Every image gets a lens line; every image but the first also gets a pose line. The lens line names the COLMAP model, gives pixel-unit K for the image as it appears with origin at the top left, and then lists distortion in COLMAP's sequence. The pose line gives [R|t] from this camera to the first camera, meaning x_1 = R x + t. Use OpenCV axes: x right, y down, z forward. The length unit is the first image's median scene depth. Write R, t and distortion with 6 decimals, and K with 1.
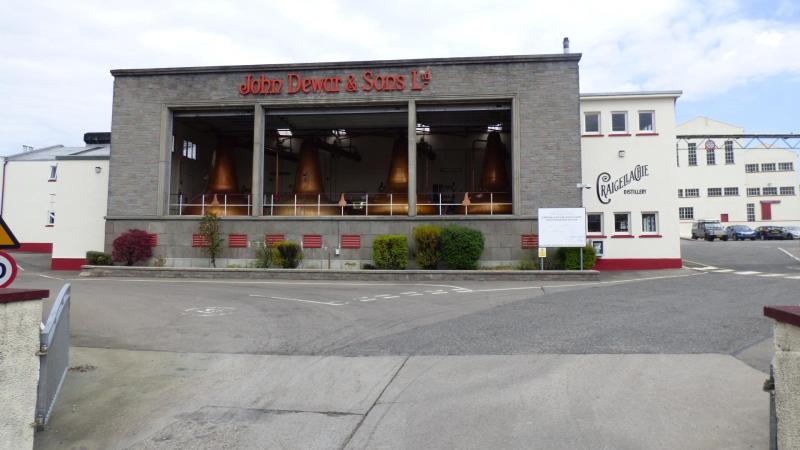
lens RADIAL K [[507.4, 0, 400.0], [0, 507.4, 225.0], [0, 0, 1]] dist [0.043559, 0.000111]
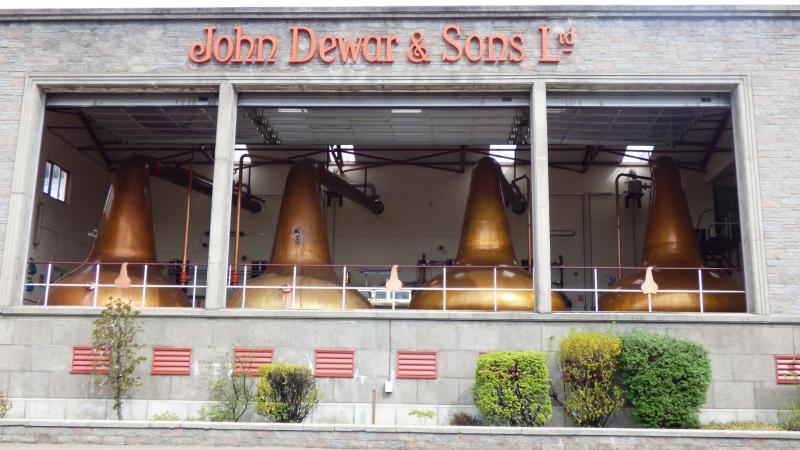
lens RADIAL K [[841.9, 0, 400.0], [0, 841.9, 225.0], [0, 0, 1]] dist [0.033474, 0.008067]
pose [[0.997270, 0.022111, 0.070456, -0.167505], [-0.011612, 0.989205, -0.146076, 0.018095], [-0.072925, 0.144859, 0.986761, 0.201957]]
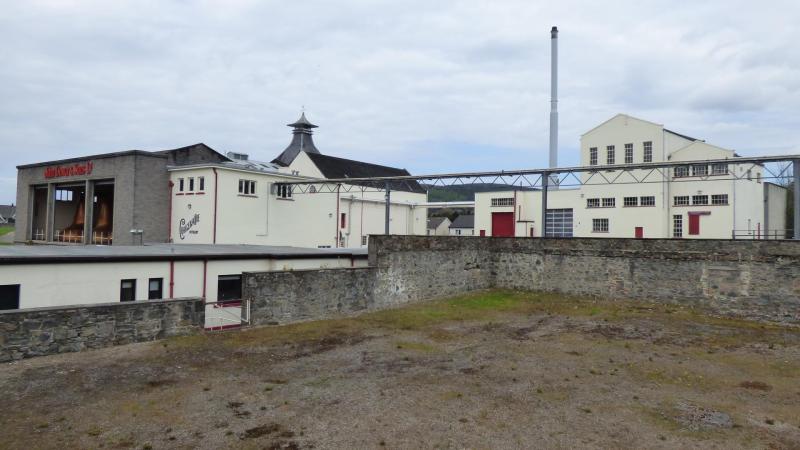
lens RADIAL K [[592.1, 0, 400.0], [0, 592.1, 225.0], [0, 0, 1]] dist [0.001720, 0.000402]
pose [[0.845015, 0.009012, -0.534667, 1.984508], [0.007612, 0.999554, 0.028878, -0.137235], [0.534689, -0.028473, 0.844569, -0.145725]]
